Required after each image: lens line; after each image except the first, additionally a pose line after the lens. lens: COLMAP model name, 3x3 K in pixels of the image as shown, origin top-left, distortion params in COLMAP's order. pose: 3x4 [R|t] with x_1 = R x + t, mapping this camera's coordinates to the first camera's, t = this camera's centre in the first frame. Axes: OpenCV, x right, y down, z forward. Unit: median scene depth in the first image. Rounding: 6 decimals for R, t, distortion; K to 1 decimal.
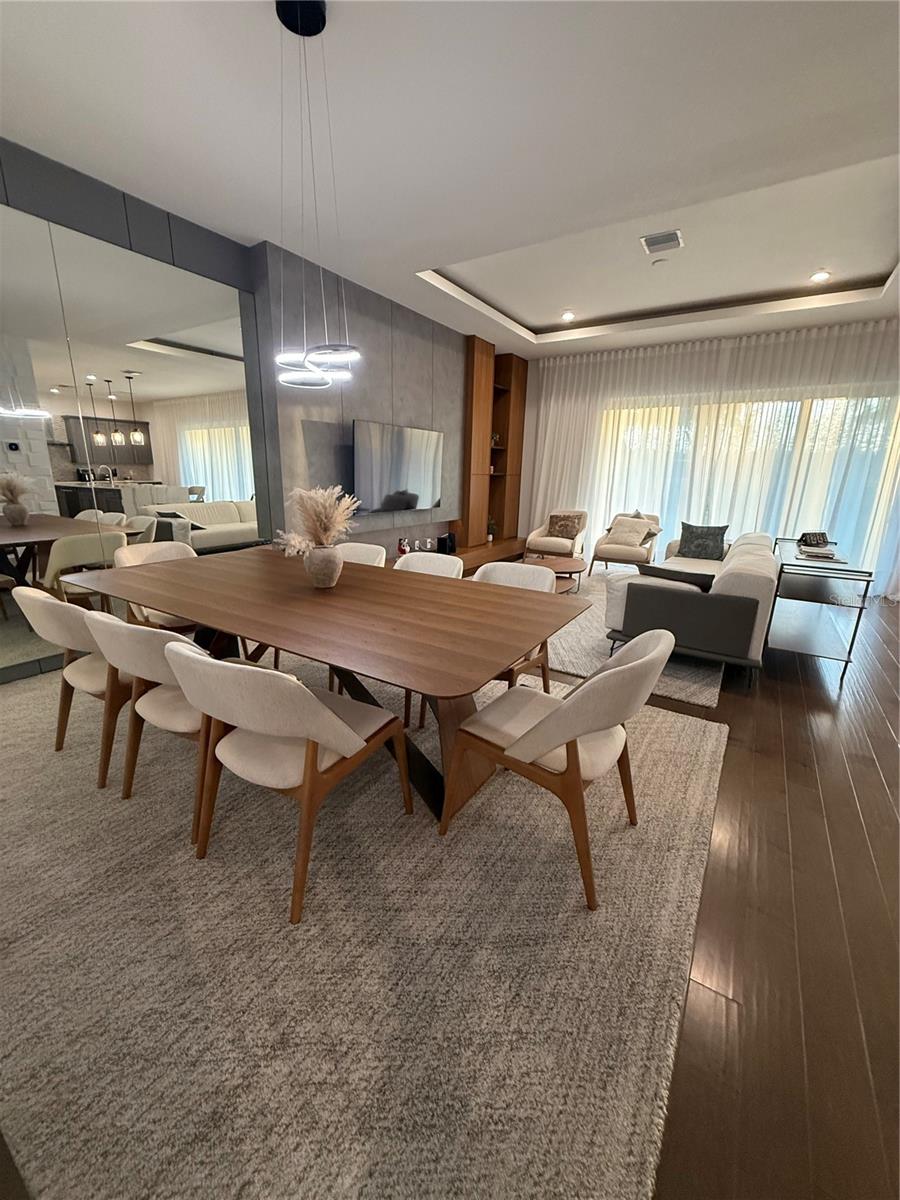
lens RADIAL K [[477.0, 0, 449.5], [0, 477.0, 597.8], [0, 0, 1]] dist [-0.000761, 0.000360]
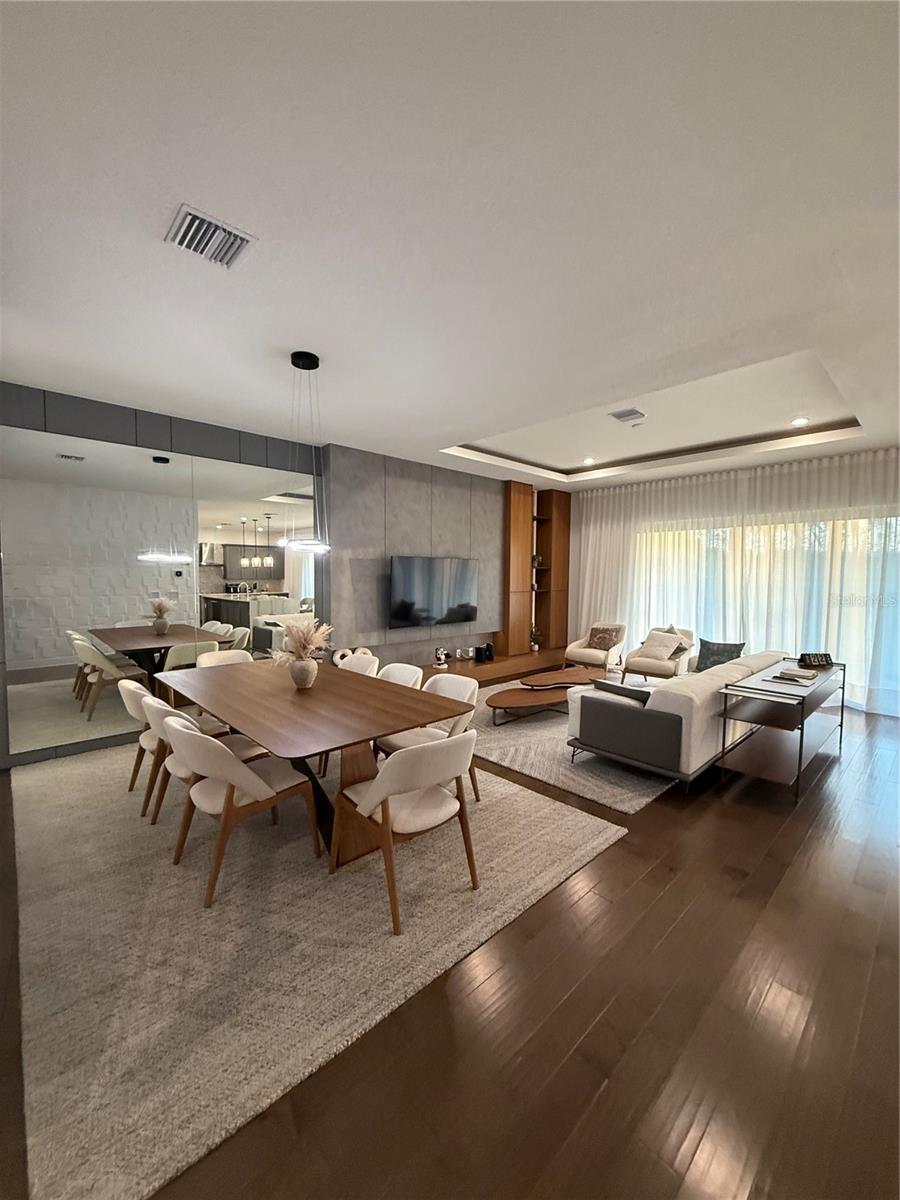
lens RADIAL K [[479.9, 0, 453.4], [0, 479.9, 597.7], [0, 0, 1]] dist [-0.001619, 0.000068]
pose [[0.971131, -0.001060, -0.238545, 0.322690], [-0.049123, 0.977669, -0.204328, -0.009531], [0.233435, 0.210148, 0.949393, -0.195996]]
